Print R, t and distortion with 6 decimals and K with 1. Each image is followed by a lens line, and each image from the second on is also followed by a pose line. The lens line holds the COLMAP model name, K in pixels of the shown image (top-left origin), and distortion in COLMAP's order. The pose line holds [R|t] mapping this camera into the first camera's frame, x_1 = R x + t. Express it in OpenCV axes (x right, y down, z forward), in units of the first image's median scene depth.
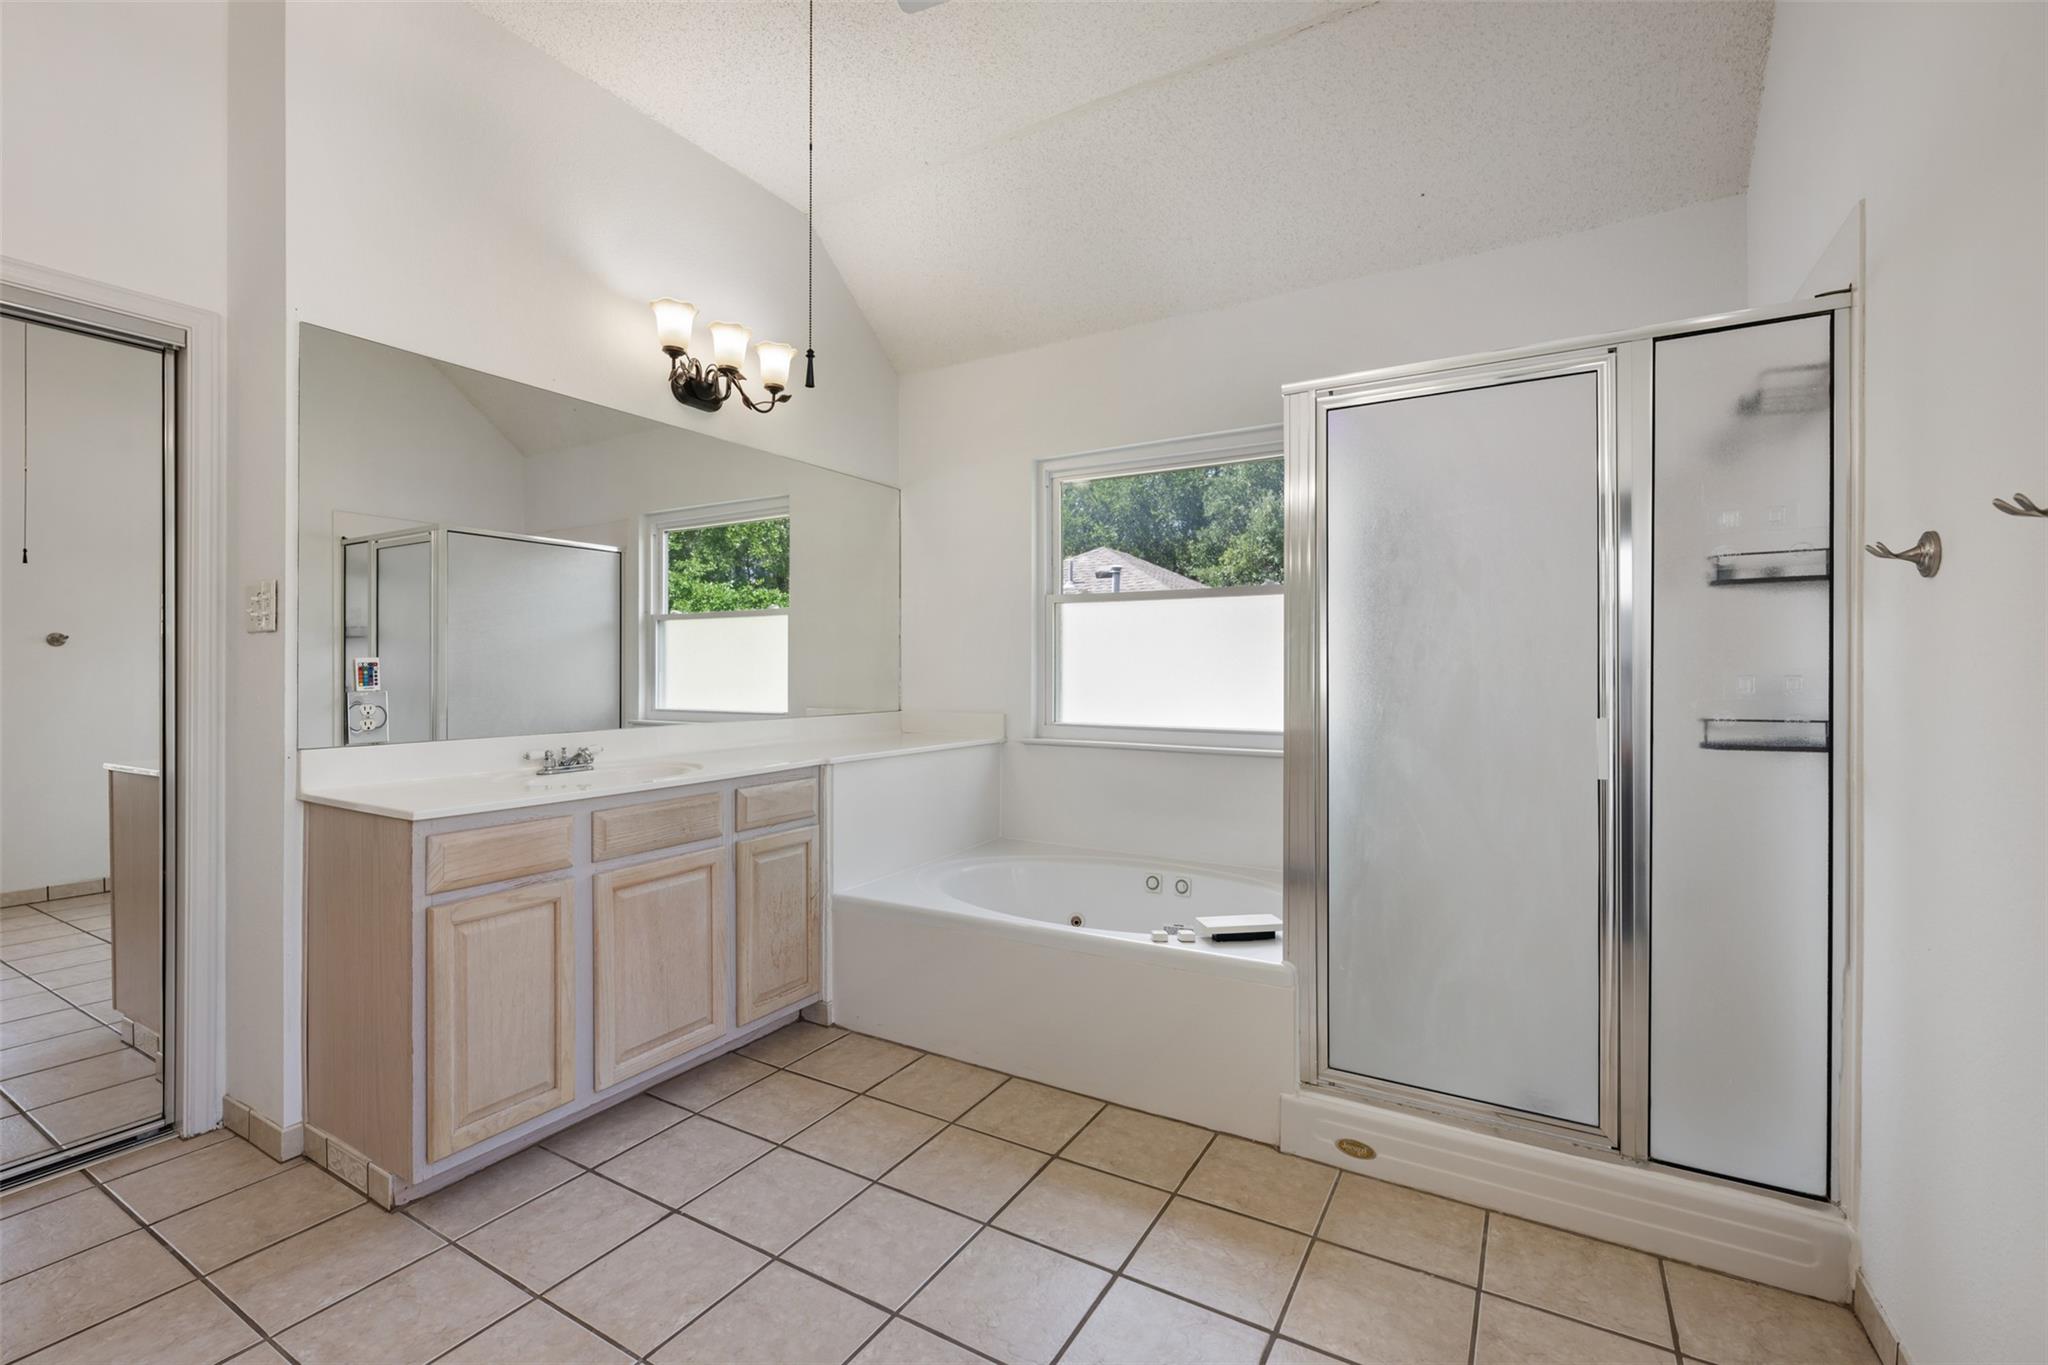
lens RADIAL K [[888.5, 0, 1014.0], [0, 888.5, 675.4], [0, 0, 1]] dist [0.003828, -0.000018]
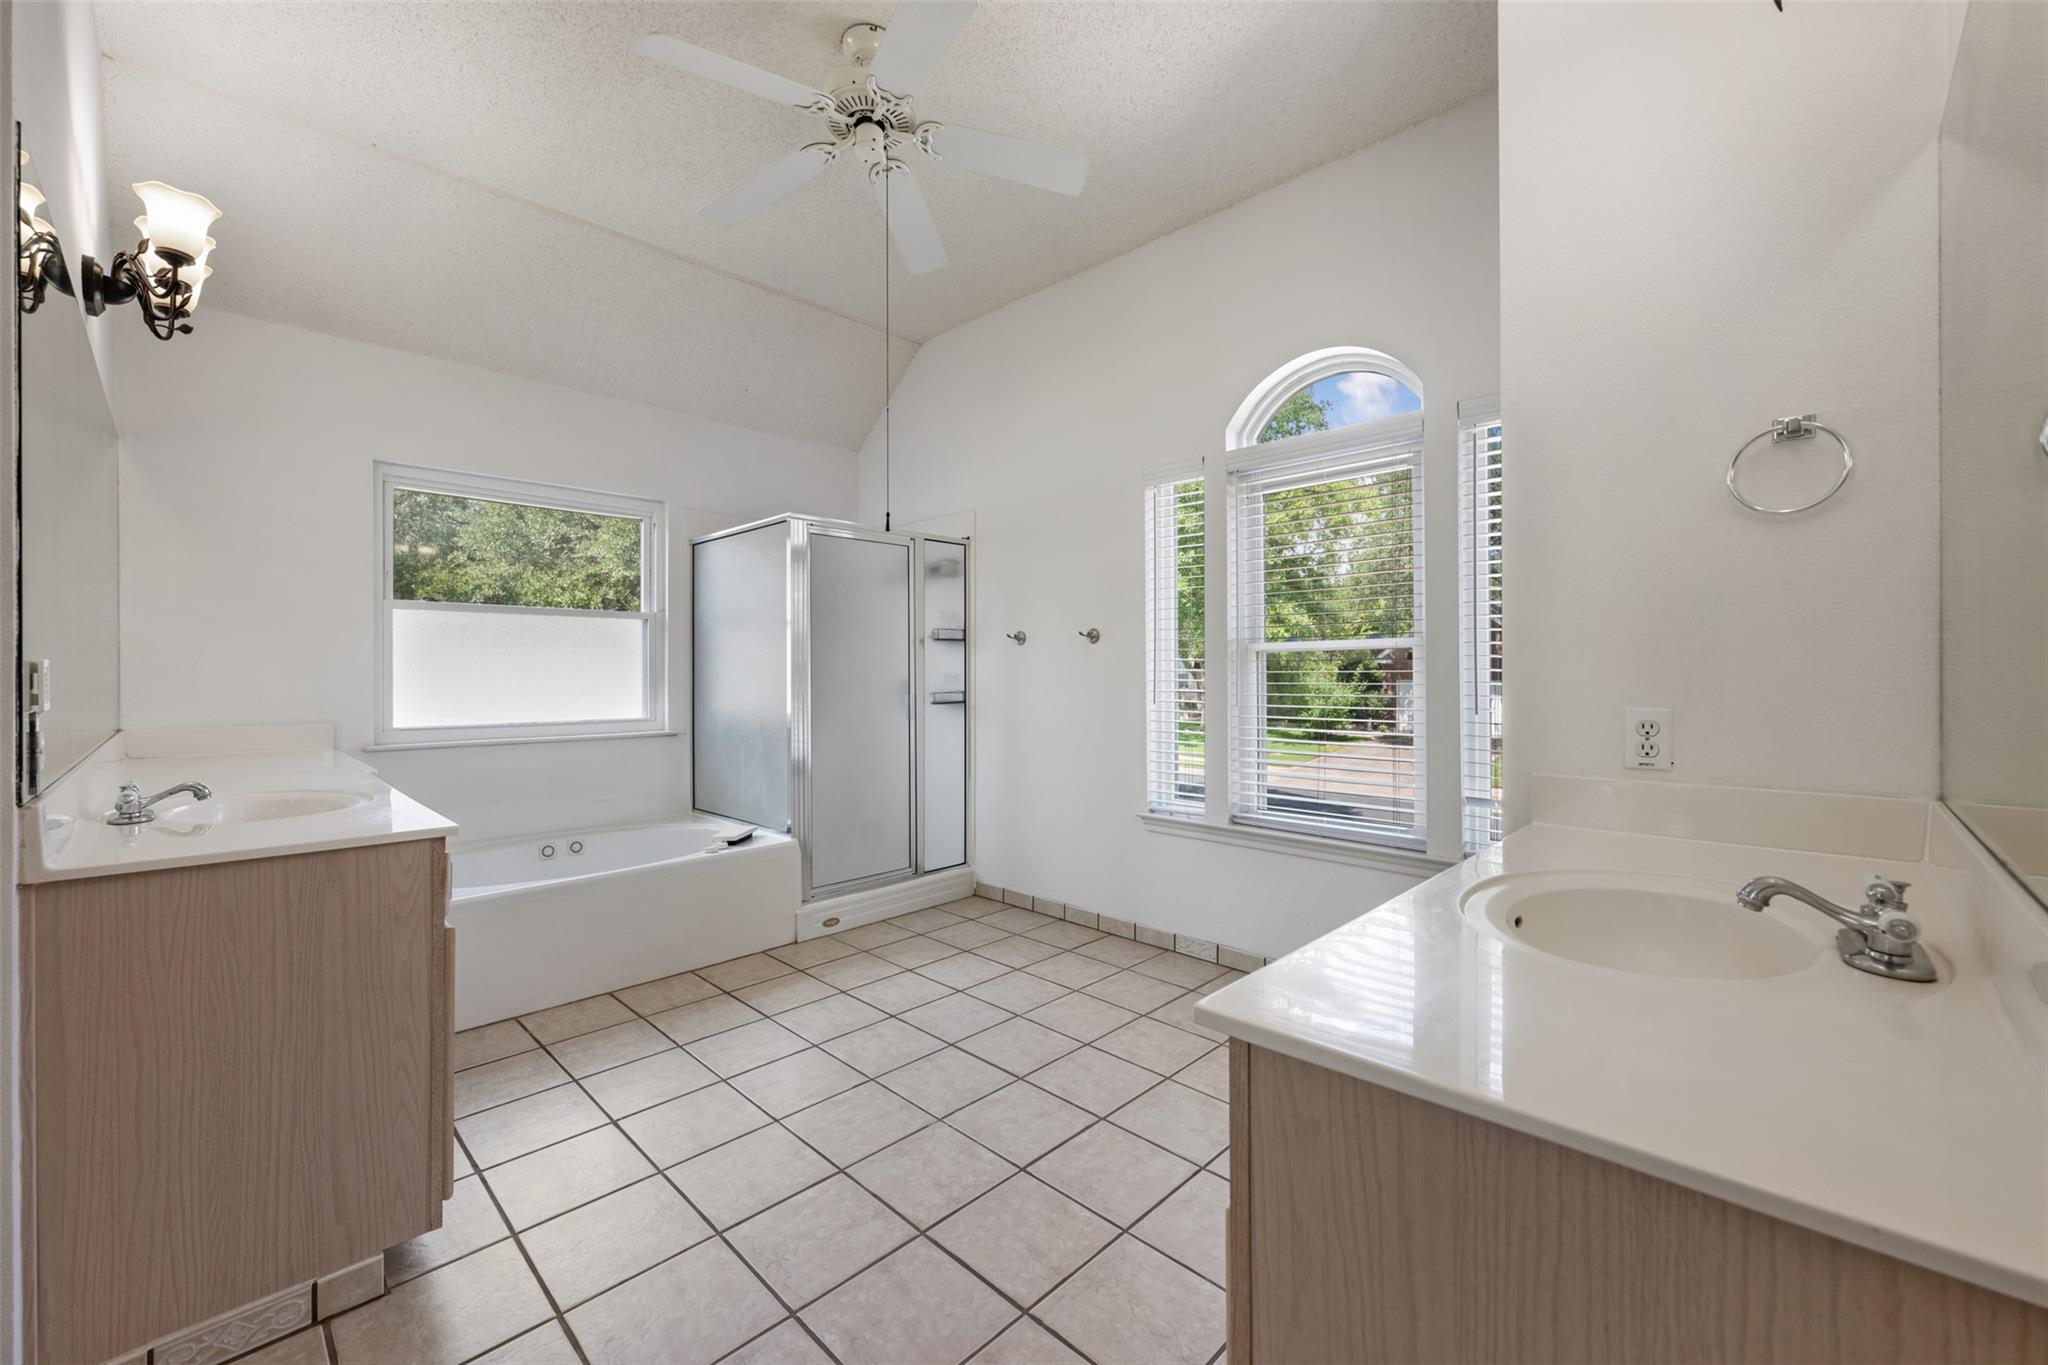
lens RADIAL K [[814.2, 0, 1027.7], [0, 814.2, 679.2], [0, 0, 1]] dist [-0.000498, -0.000683]
pose [[0.225913, -0.006830, 0.974123, -1.180355], [0.008385, 0.999952, 0.005066, -0.000034], [-0.974111, 0.007023, 0.225960, 0.175332]]
